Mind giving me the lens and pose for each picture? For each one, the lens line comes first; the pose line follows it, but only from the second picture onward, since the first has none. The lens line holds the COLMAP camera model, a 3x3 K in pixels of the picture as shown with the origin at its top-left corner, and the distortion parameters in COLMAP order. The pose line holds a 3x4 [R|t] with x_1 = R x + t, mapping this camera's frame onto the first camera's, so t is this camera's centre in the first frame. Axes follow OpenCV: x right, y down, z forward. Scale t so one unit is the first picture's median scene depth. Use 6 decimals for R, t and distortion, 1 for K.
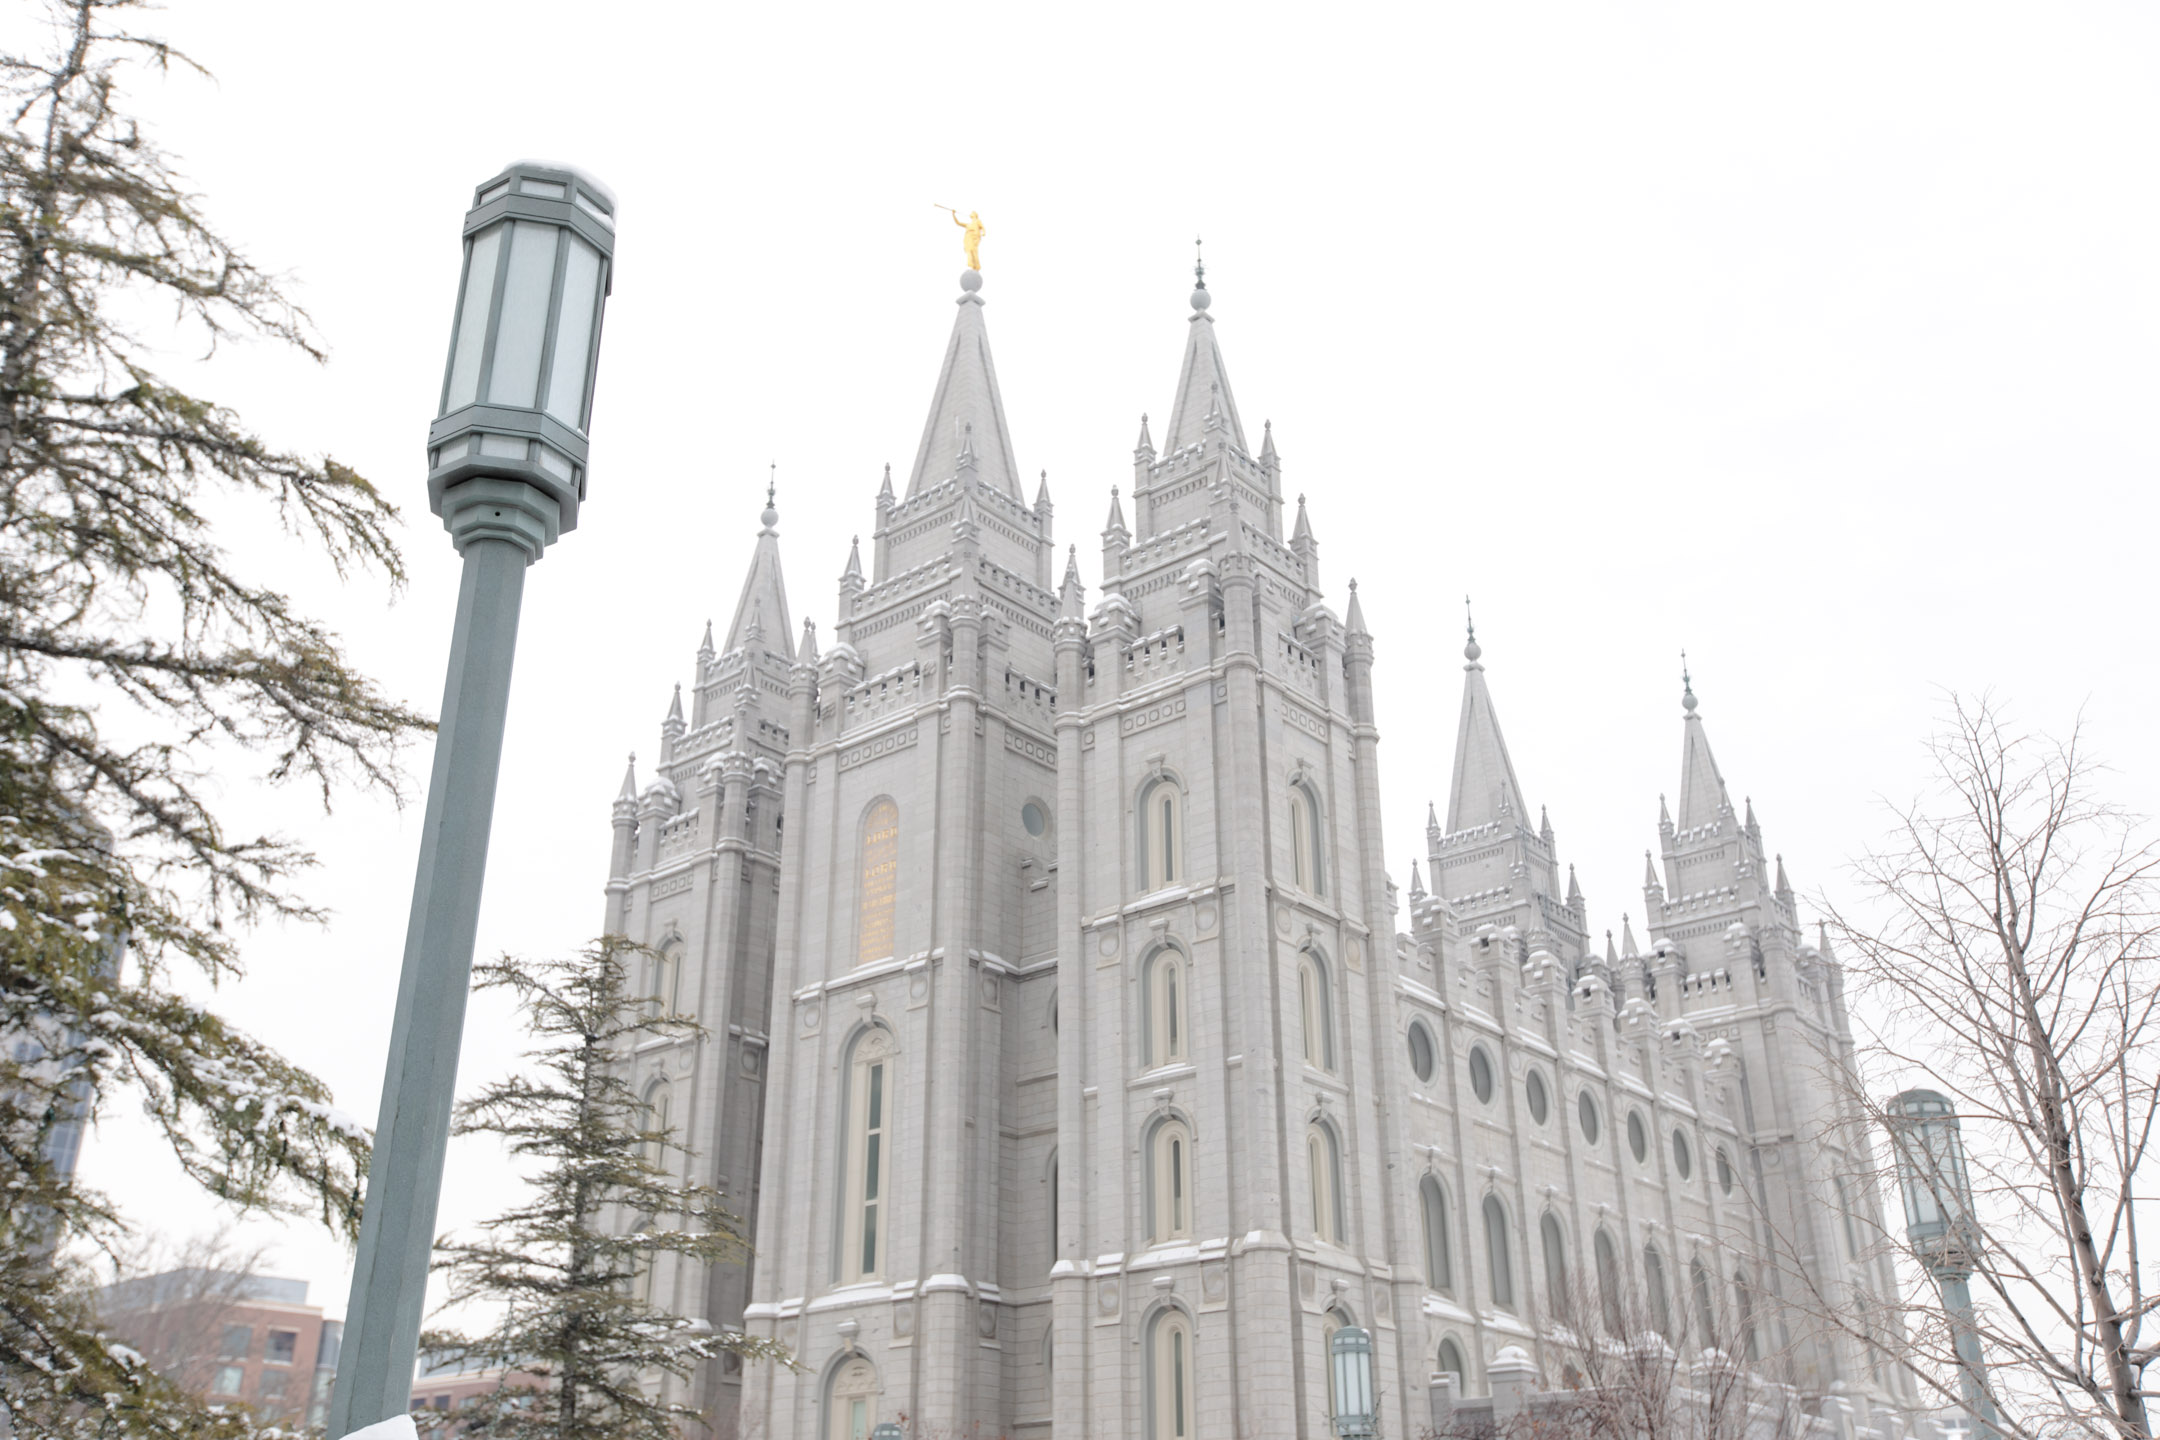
lens RADIAL K [[1953.1, 0, 1080.0], [0, 1953.1, 720.0], [0, 0, 1]] dist [0.068976, 0.000228]
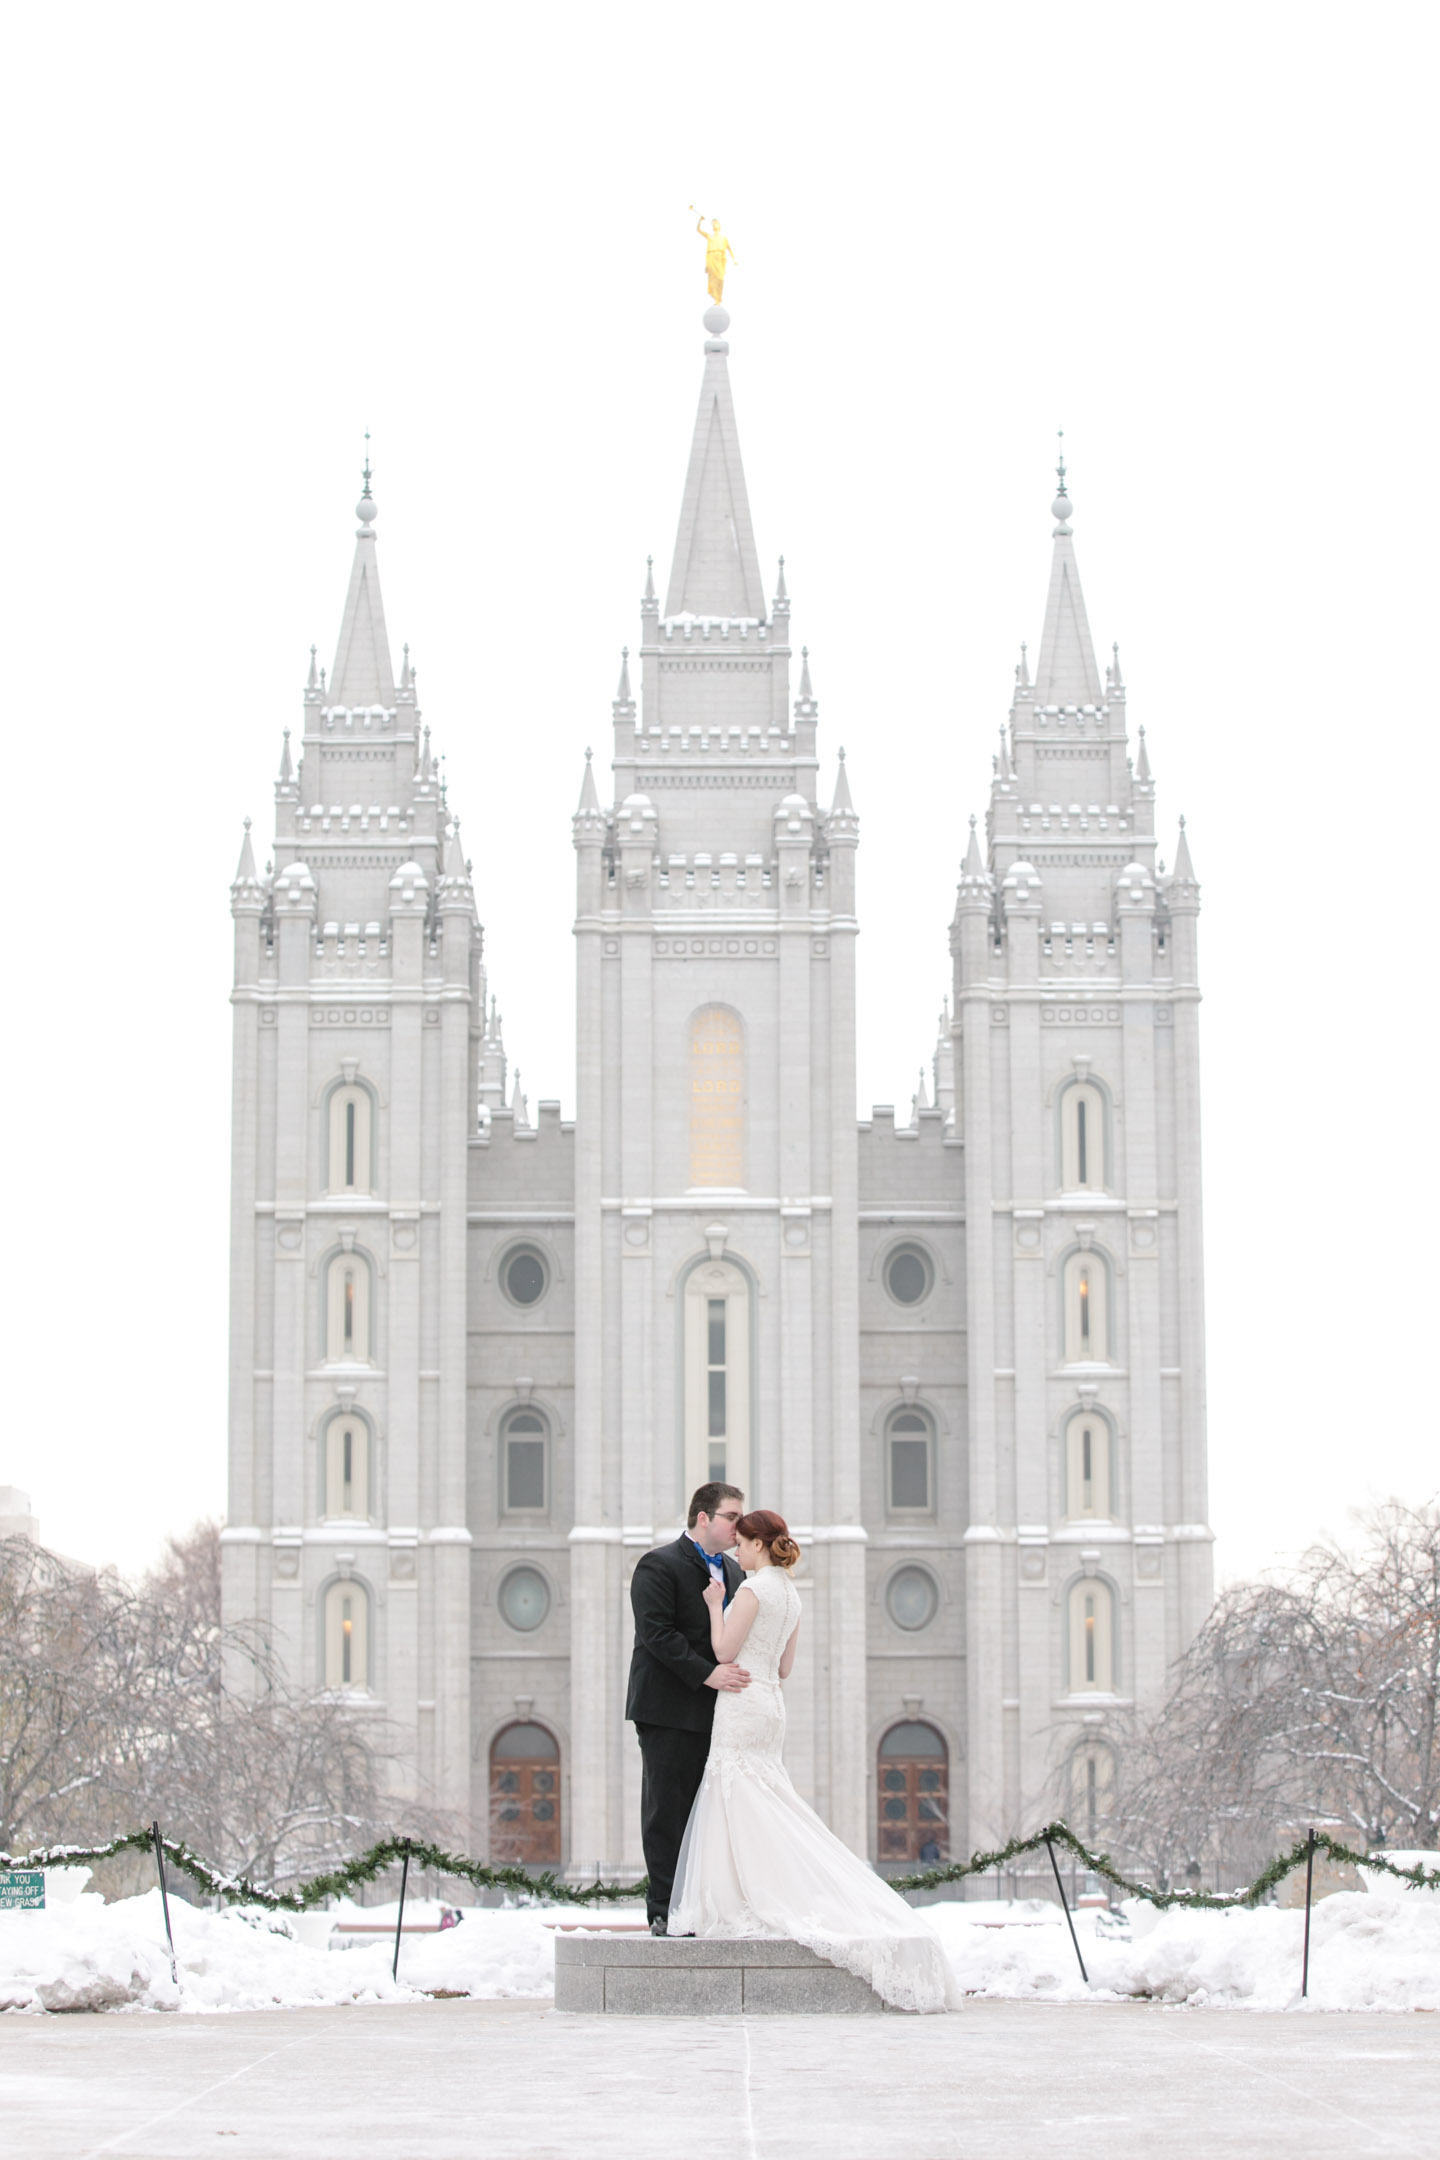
lens RADIAL K [[4393.1, 0, 720.0], [0, 4393.1, 1080.0], [0, 0, 1]] dist [-0.054520, -0.122119]
pose [[0.755407, 0.118460, 0.644459, -1.527610], [-0.277300, 0.948904, 0.150618, -0.254787], [-0.593688, -0.292486, 0.749658, -0.594099]]
